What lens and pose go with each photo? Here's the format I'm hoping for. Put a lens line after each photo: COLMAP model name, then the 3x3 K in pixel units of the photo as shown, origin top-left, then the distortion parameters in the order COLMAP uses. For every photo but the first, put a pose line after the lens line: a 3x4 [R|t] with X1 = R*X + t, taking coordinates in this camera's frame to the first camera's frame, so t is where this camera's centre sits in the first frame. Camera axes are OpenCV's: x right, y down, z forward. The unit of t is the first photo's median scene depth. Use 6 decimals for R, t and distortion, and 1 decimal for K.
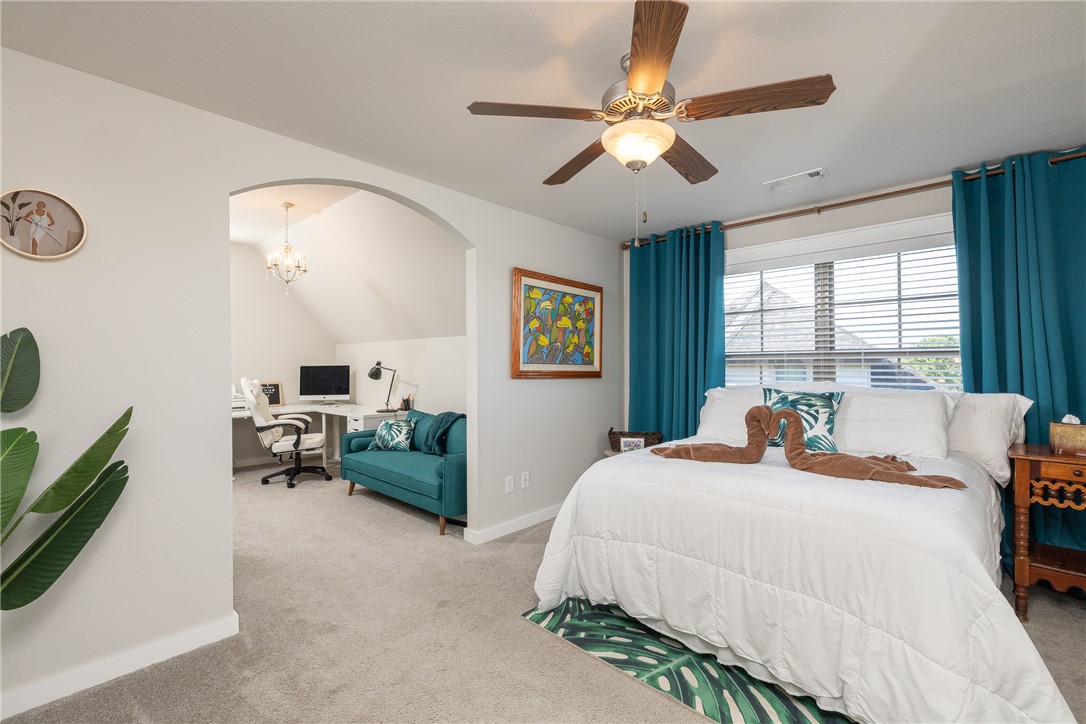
lens RADIAL K [[454.7, 0, 543.0], [0, 454.7, 362.0], [0, 0, 1]] dist [-0.000030, 0.000085]
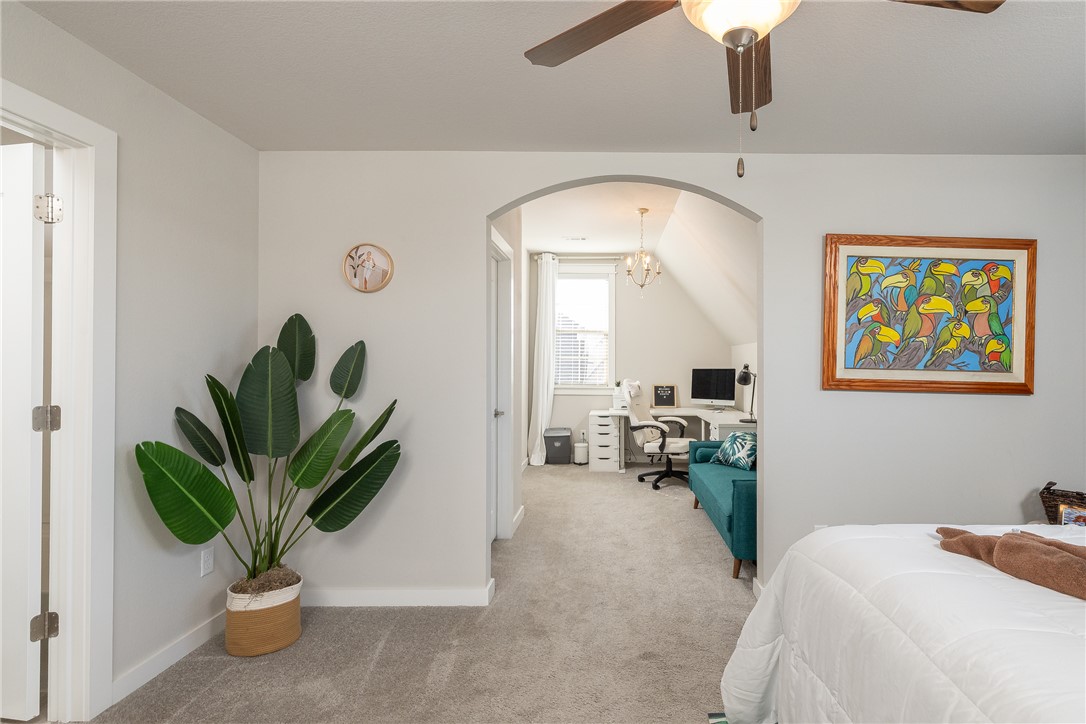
lens RADIAL K [[499.3, 0, 543.0], [0, 499.3, 362.0], [0, 0, 1]] dist [-0.000480, -0.000043]
pose [[0.709300, 0.000622, -0.704907, 0.146003], [-0.004910, 0.999980, -0.004059, -0.001258], [0.704890, 0.006340, 0.709289, 0.107109]]
